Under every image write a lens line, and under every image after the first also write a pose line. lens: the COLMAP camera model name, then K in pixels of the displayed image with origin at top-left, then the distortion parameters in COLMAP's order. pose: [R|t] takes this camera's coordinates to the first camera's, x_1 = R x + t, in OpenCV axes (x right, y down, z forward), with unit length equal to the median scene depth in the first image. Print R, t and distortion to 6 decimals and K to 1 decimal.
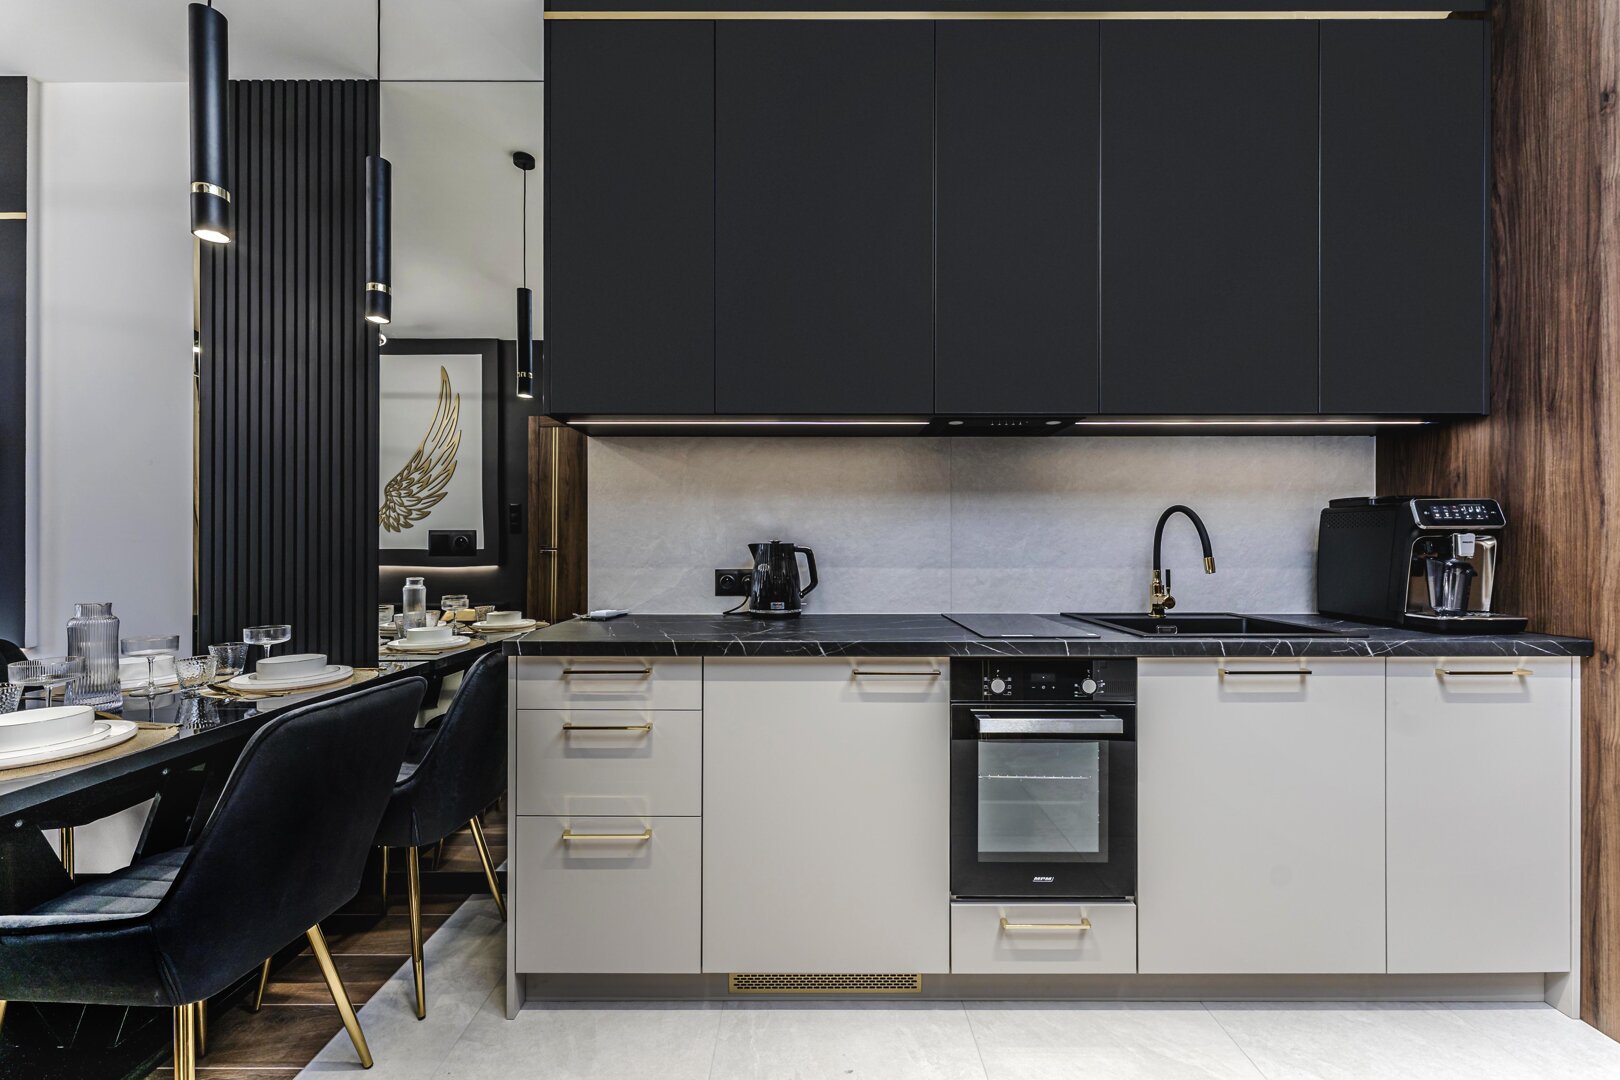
lens RADIAL K [[650.4, 0, 772.8], [0, 650.4, 539.2], [0, 0, 1]] dist [0.001294, -0.000884]
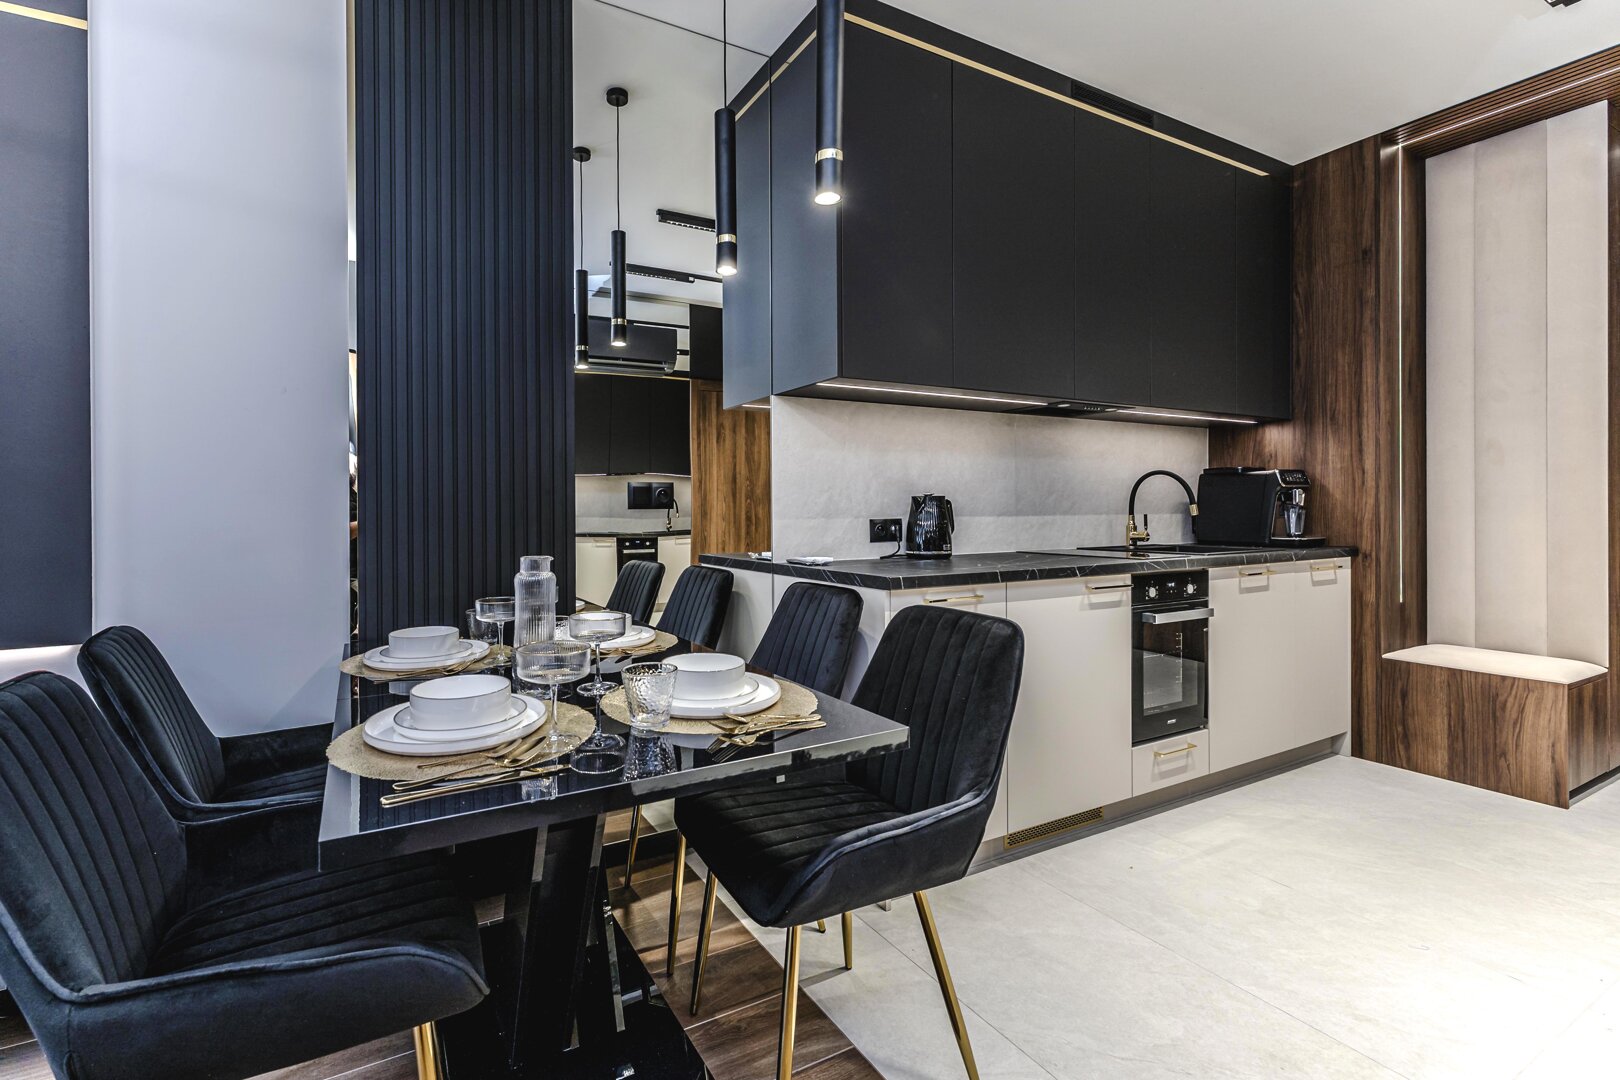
lens RADIAL K [[667.0, 0, 768.9], [0, 667.0, 504.1], [0, 0, 1]] dist [-0.001691, -0.001391]
pose [[0.898081, -0.004093, 0.439812, -1.011500], [0.003292, 0.999991, 0.002585, 0.021816], [-0.439819, -0.000874, 0.898086, 0.042598]]
